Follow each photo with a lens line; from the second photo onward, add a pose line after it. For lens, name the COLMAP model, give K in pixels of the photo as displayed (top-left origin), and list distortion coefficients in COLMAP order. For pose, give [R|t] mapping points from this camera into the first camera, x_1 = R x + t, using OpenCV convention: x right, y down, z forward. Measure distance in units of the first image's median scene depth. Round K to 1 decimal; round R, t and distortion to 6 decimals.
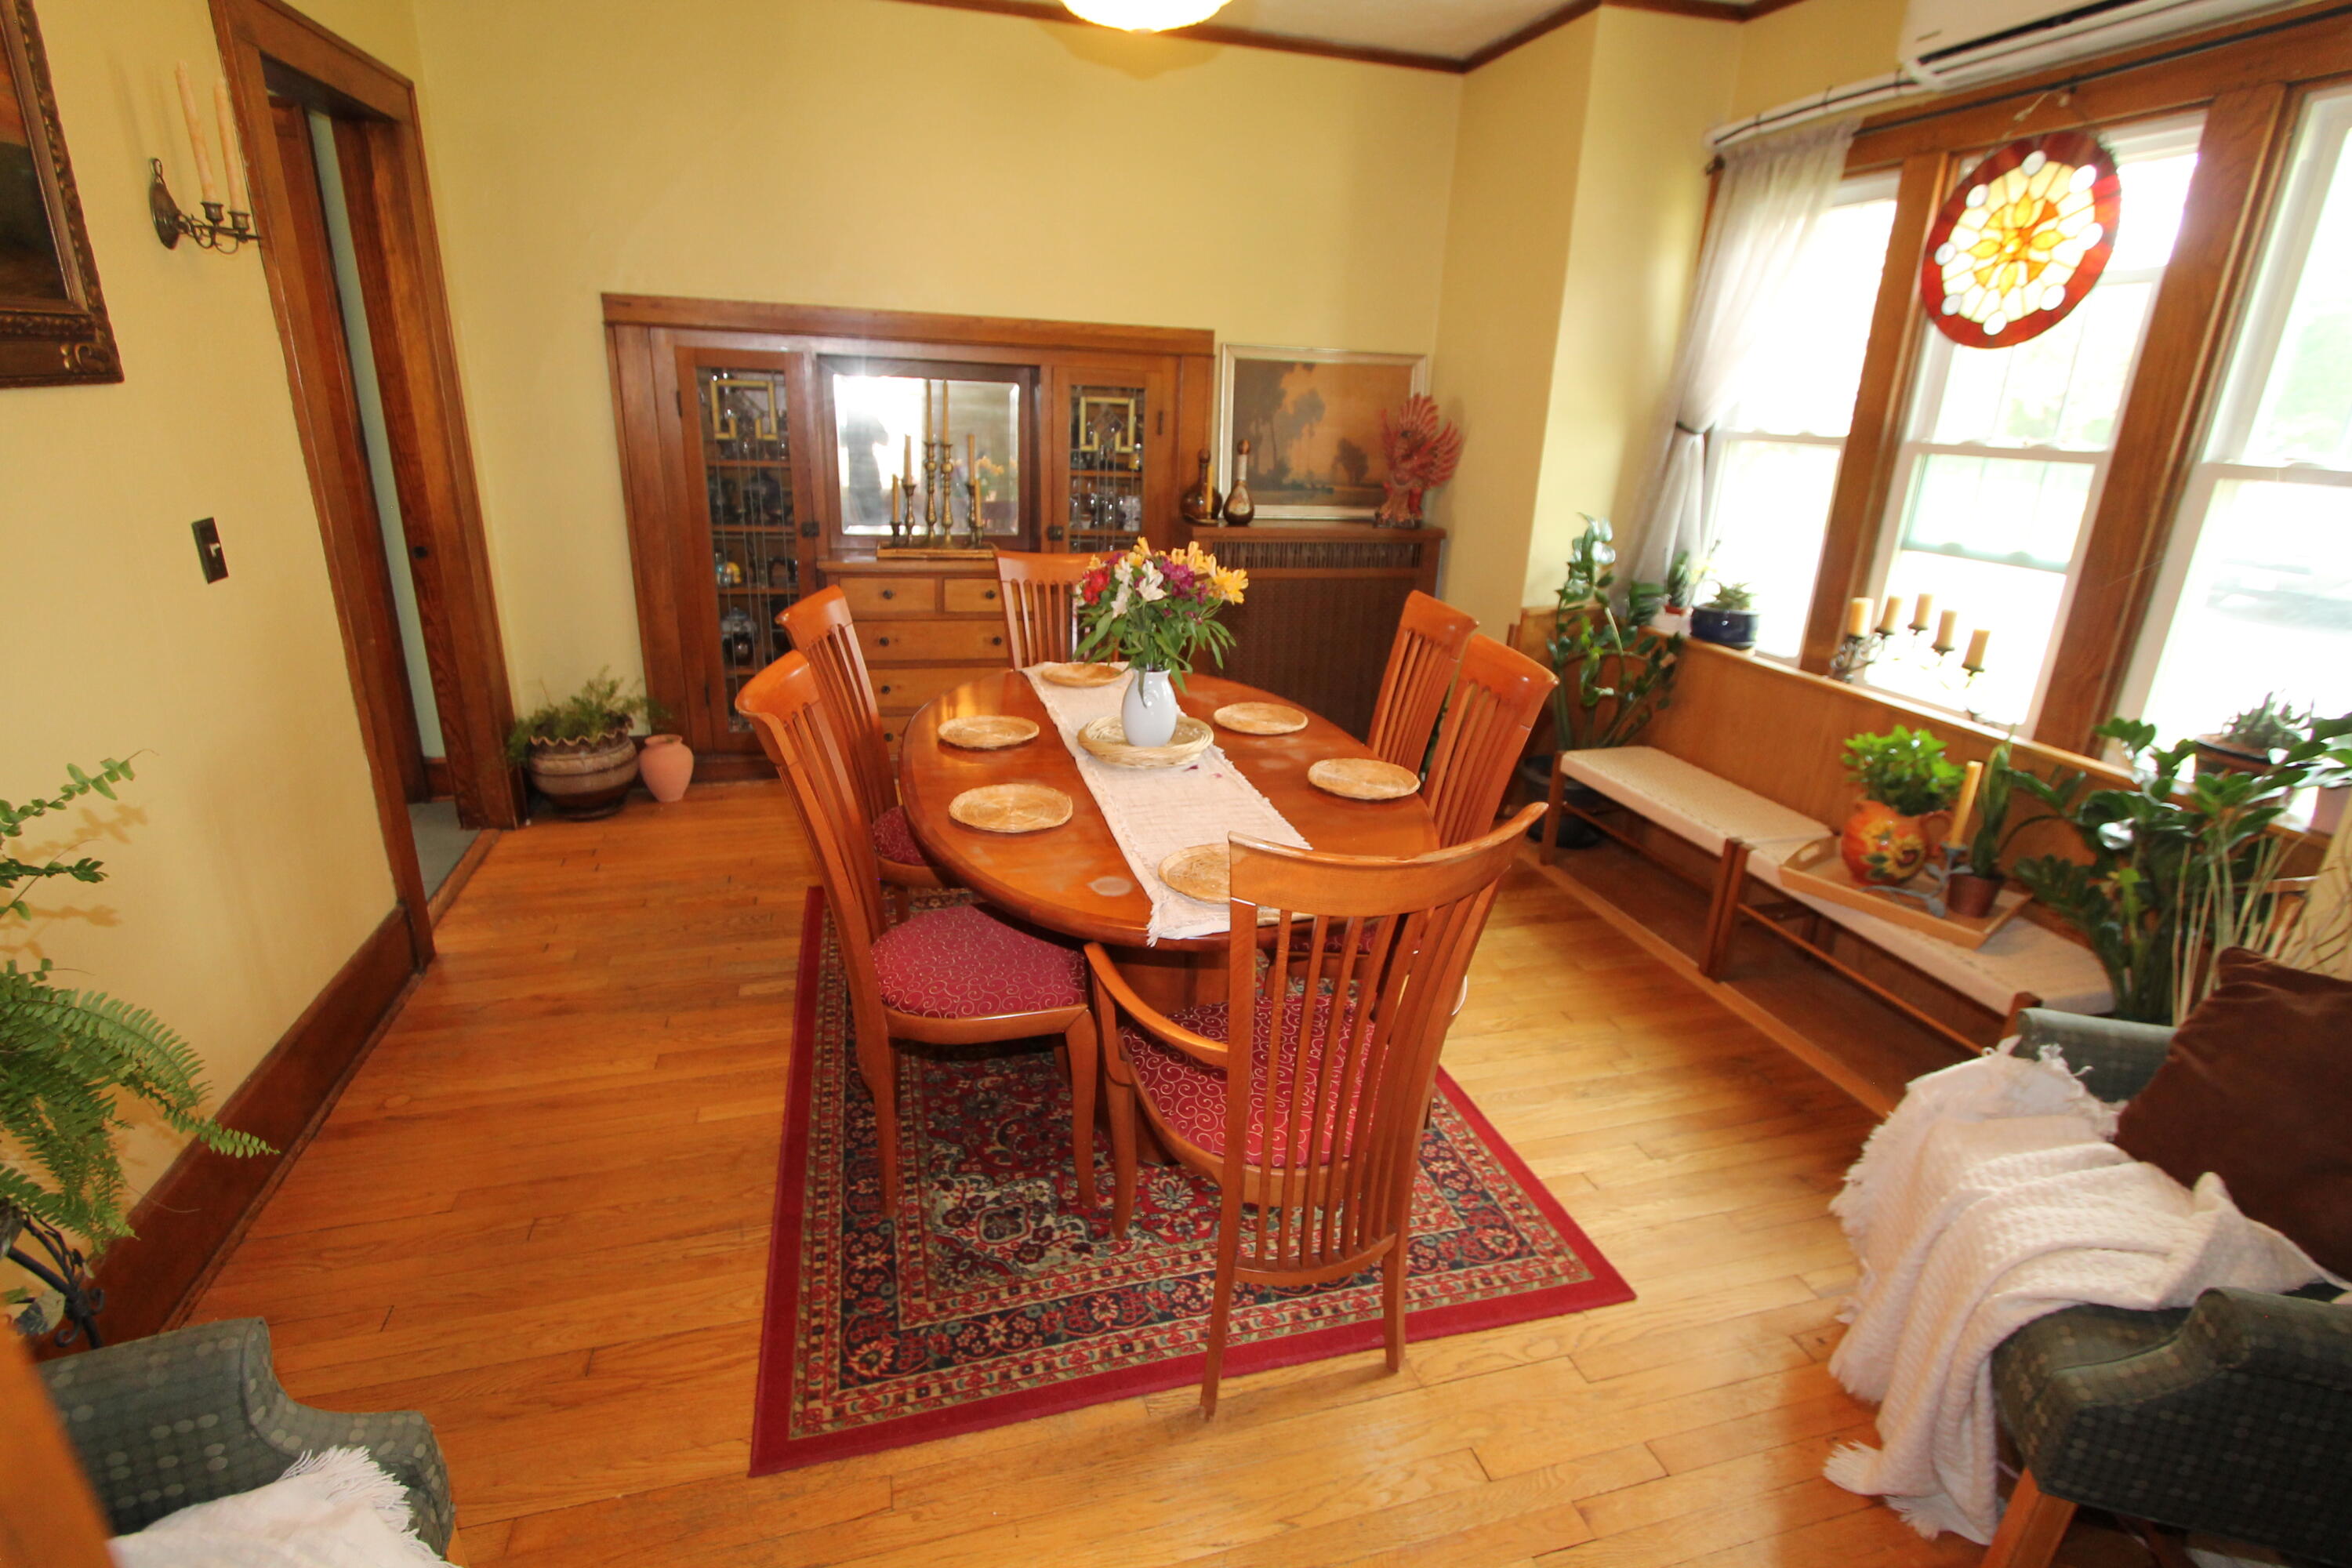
lens RADIAL K [[1094.9, 0, 1167.3], [0, 1094.9, 770.5], [0, 0, 1]] dist [-0.022658, 0.003879]
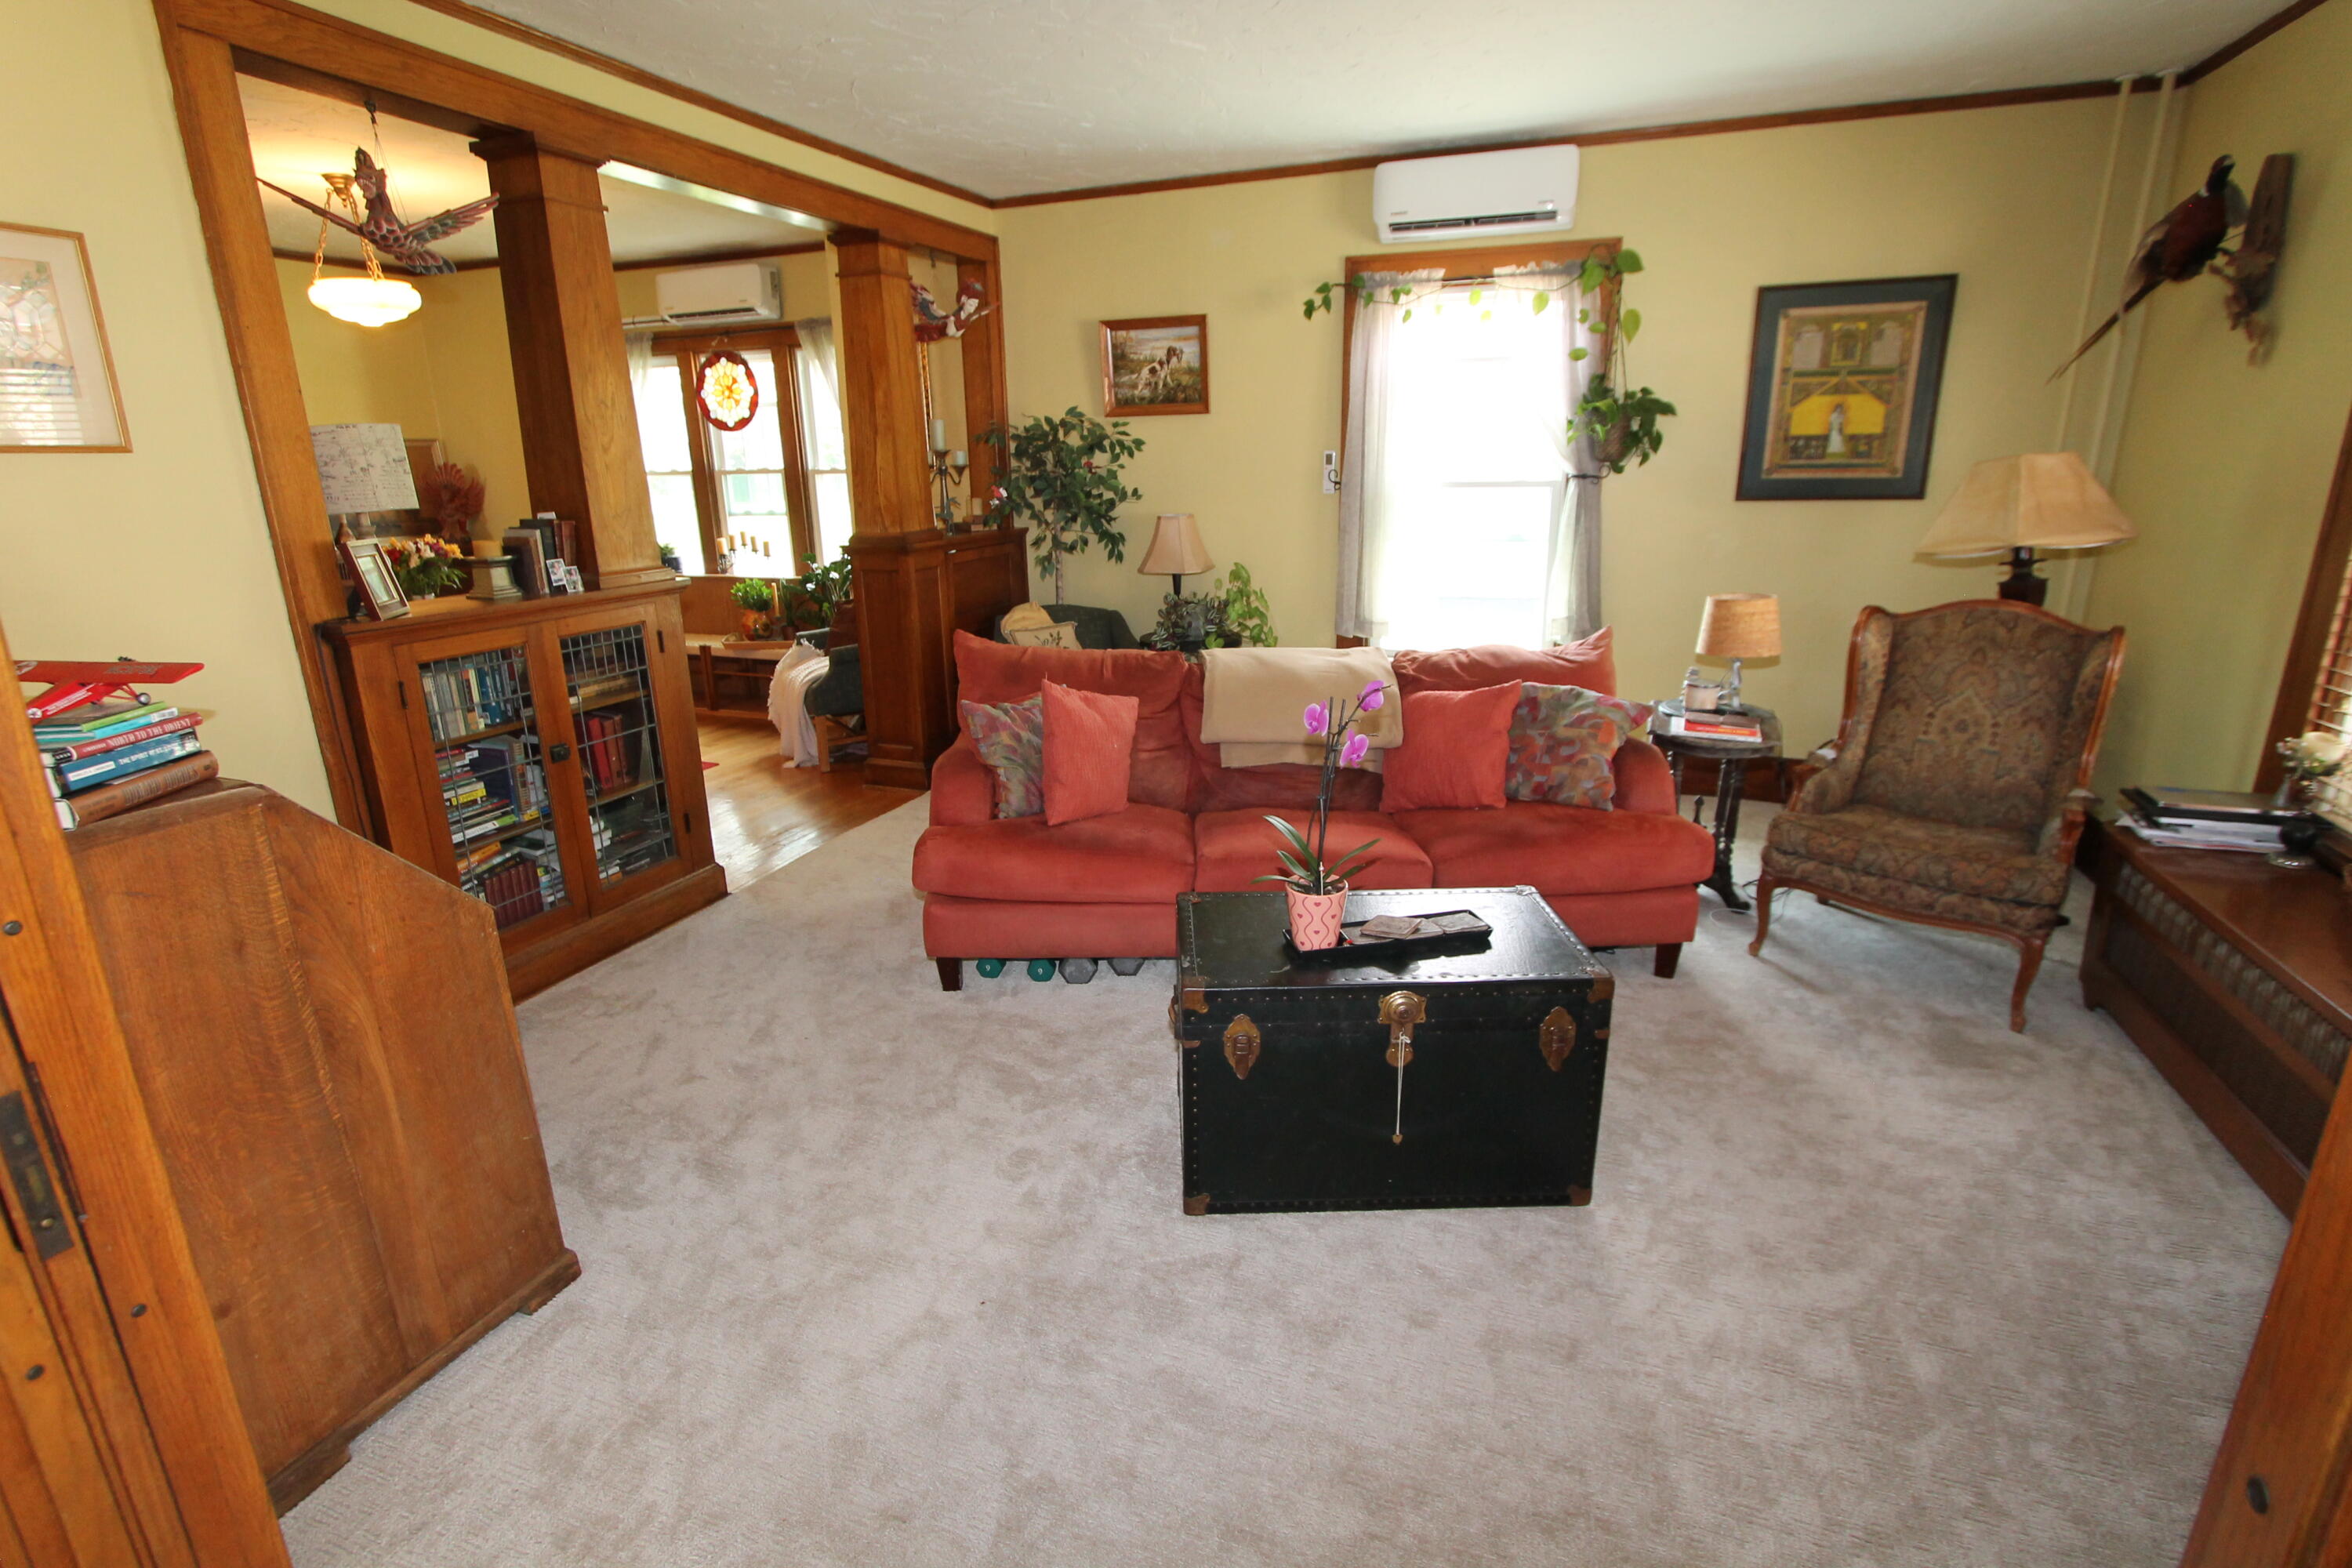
lens RADIAL K [[1094.9, 0, 1171.6], [0, 1094.9, 762.3], [0, 0, 1]] dist [-0.022658, 0.003879]
pose [[0.595572, -0.257764, 0.760823, -0.758868], [0.294887, 0.951150, 0.091409, 0.412480], [-0.747219, 0.169916, 0.642489, -1.266454]]
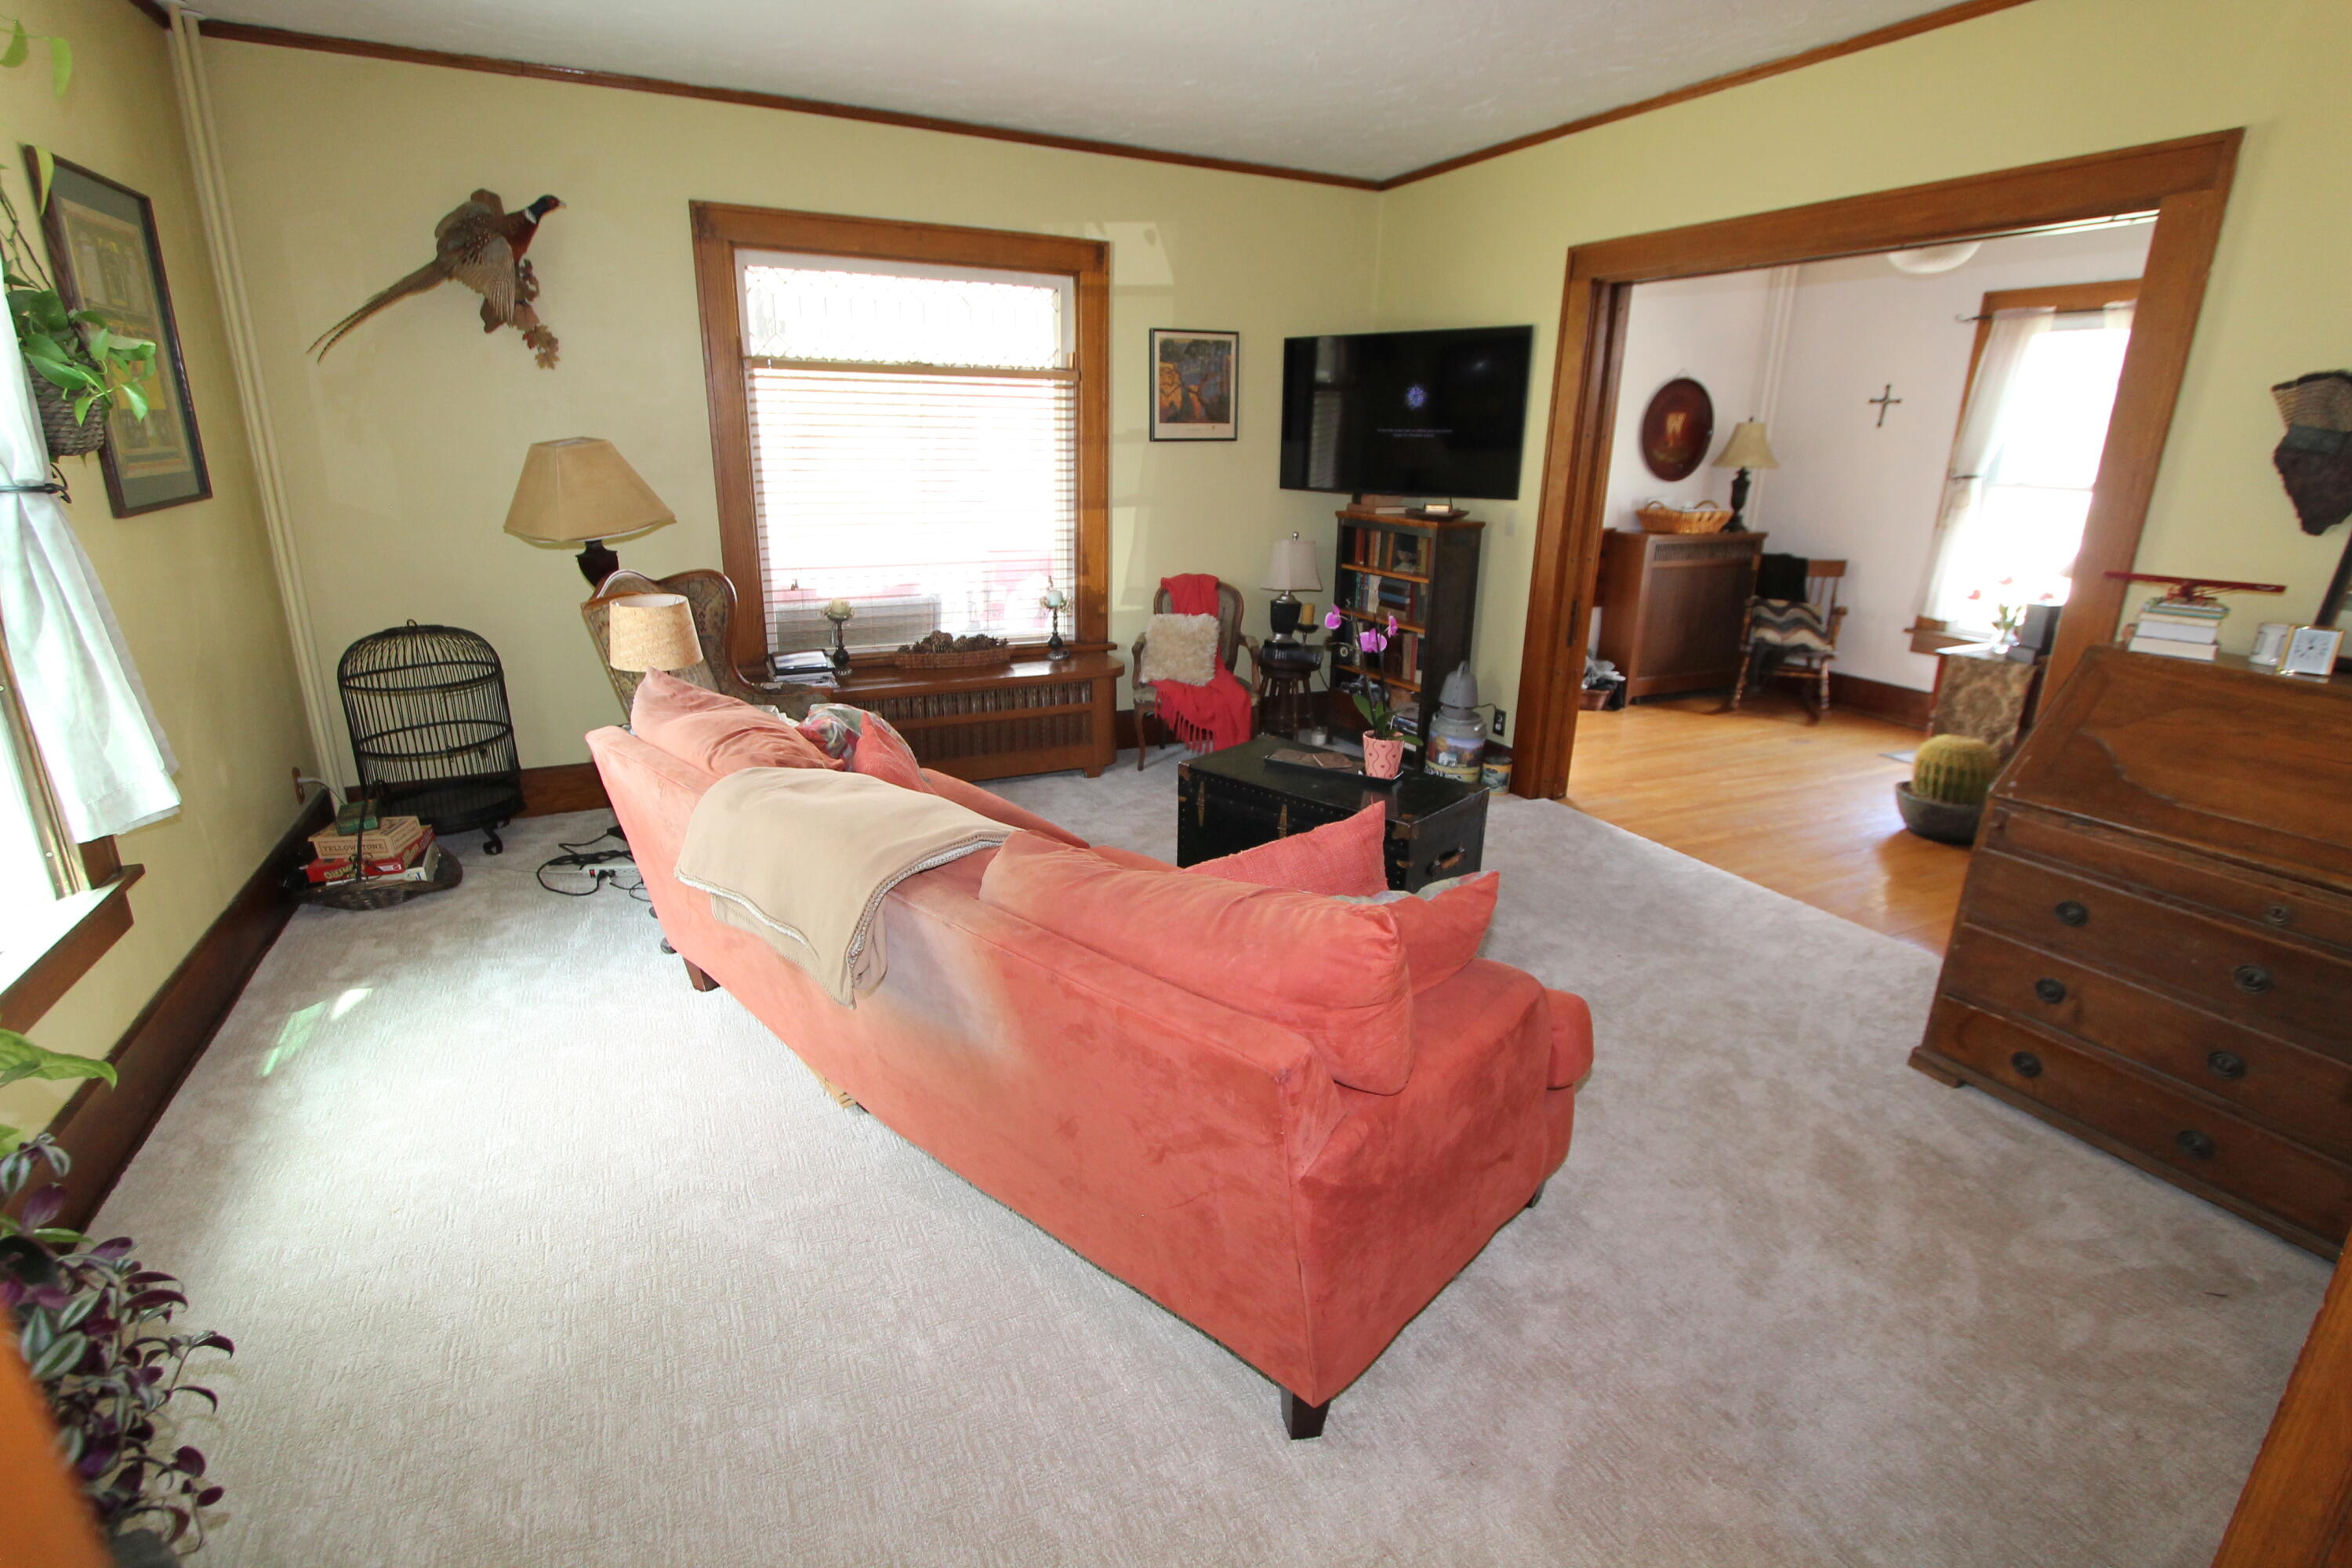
lens RADIAL K [[1094.9, 0, 1153.8], [0, 1094.9, 766.2], [0, 0, 1]] dist [-0.022658, 0.003879]
pose [[-0.981224, 0.006112, -0.192773, 0.410162], [-0.107891, 0.811088, 0.574888, -0.043618], [0.159870, 0.584892, -0.795200, 0.159717]]
